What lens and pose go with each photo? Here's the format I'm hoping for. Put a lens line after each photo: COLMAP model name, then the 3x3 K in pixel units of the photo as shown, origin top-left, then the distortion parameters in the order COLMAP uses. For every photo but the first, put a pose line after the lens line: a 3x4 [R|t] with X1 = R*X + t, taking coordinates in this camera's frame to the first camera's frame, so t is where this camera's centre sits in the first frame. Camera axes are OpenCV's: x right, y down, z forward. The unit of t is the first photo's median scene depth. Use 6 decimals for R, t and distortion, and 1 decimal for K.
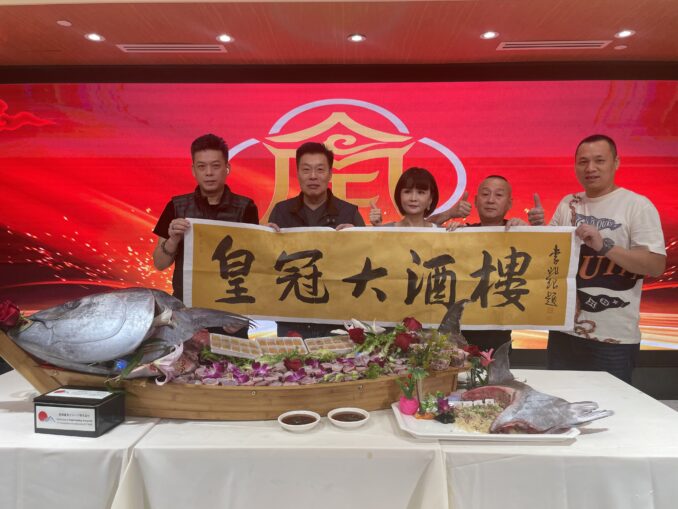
lens RADIAL K [[514.0, 0, 333.7], [0, 514.0, 250.5], [0, 0, 1]] dist [0.087123, -0.118354]
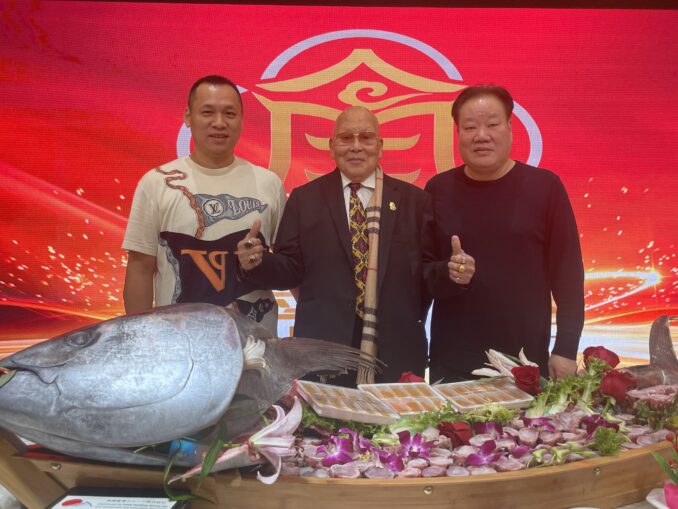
lens RADIAL K [[672.1, 0, 335.8], [0, 672.1, 251.9], [0, 0, 1]] dist [0.105968, -0.161937]
pose [[0.995602, -0.011136, 0.093024, -0.271568], [0.011538, 0.999926, -0.003779, 0.018048], [-0.092975, 0.004835, 0.995657, 0.240058]]
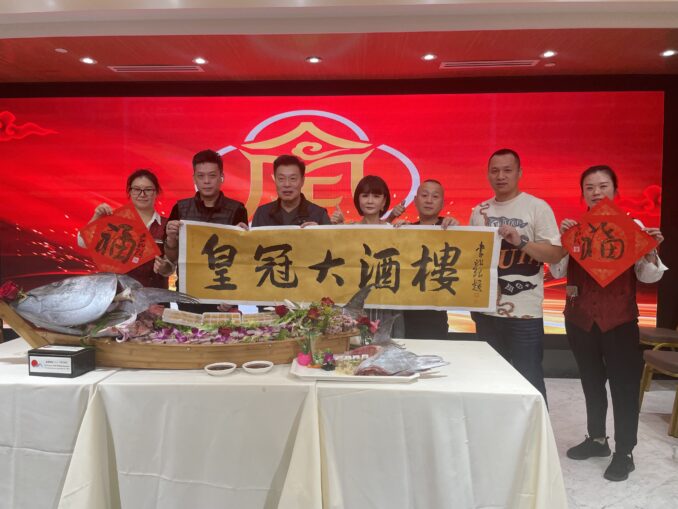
lens RADIAL K [[514.0, 0, 333.7], [0, 514.0, 250.5], [0, 0, 1]] dist [0.087123, -0.118354]
pose [[0.999810, 0.000548, -0.019491, 0.216489], [-0.000353, 0.999950, 0.010000, 0.001838], [0.019495, -0.009991, 0.999760, -0.302148]]
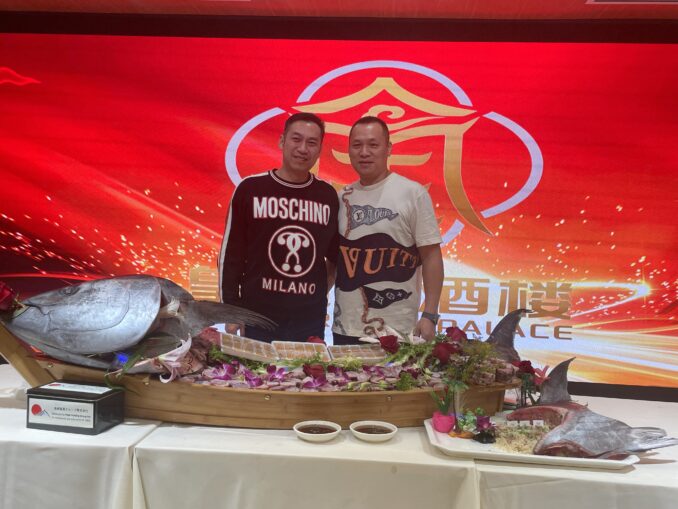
lens RADIAL K [[671.9, 0, 338.8], [0, 671.9, 257.5], [0, 0, 1]] dist [0.110461, -0.183564]
pose [[0.997688, 0.039323, -0.055421, 0.018863], [-0.039079, 0.999221, 0.005472, 0.020956], [0.055593, -0.003294, 0.998448, -0.126597]]
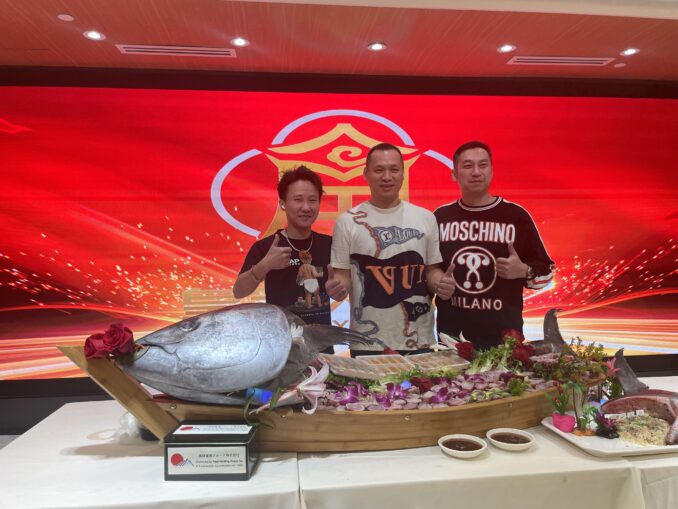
lens RADIAL K [[515.1, 0, 336.6], [0, 515.1, 252.8], [0, 0, 1]] dist [0.088954, -0.121660]
pose [[0.990658, -0.016375, 0.135381, -0.334430], [0.020613, 0.999338, -0.029961, 0.013535], [-0.134801, 0.032472, 0.990340, 0.102306]]
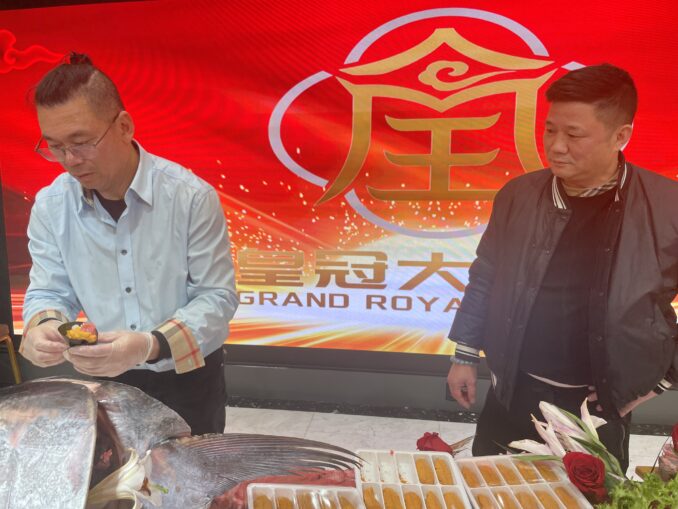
lens RADIAL K [[516.1, 0, 328.6], [0, 516.1, 257.4], [0, 0, 1]] dist [0.093351, -0.130143]
pose [[0.992114, 0.016971, -0.124181, -0.126180], [-0.005089, 0.995428, 0.095381, -0.059973], [0.125232, -0.093997, 0.987665, 0.597737]]
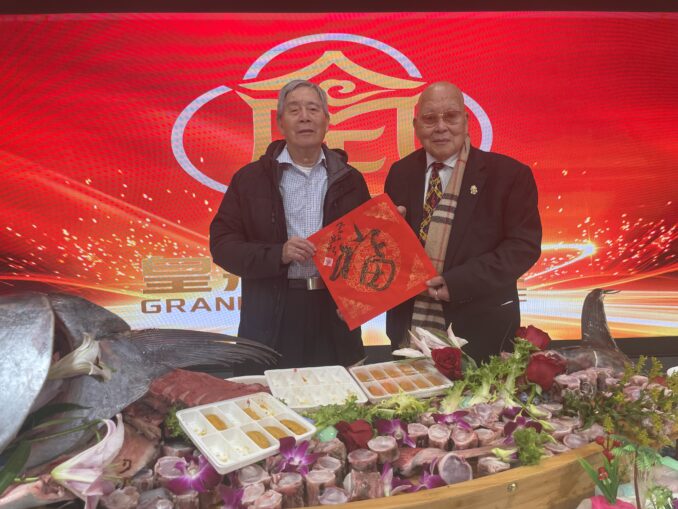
lens RADIAL K [[515.1, 0, 336.6], [0, 515.1, 252.8], [0, 0, 1]] dist [0.088954, -0.121660]
pose [[0.996893, -0.029292, 0.073122, -0.122421], [0.026713, 0.998994, 0.036014, 0.024922], [-0.074103, -0.033949, 0.996673, 0.481958]]
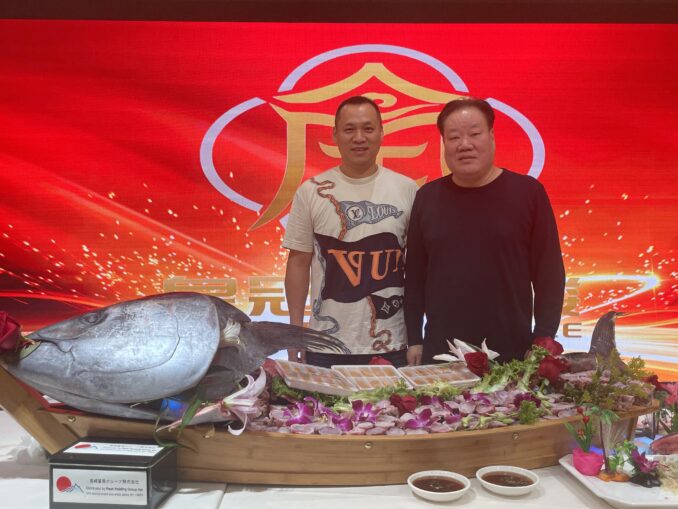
lens RADIAL K [[672.1, 0, 335.8], [0, 672.1, 251.9], [0, 0, 1]] dist [0.105968, -0.161937]
pose [[0.999183, -0.000905, 0.040398, -0.198968], [0.001204, 0.999972, -0.007380, 0.022731], [-0.040390, 0.007422, 0.999156, 0.091120]]
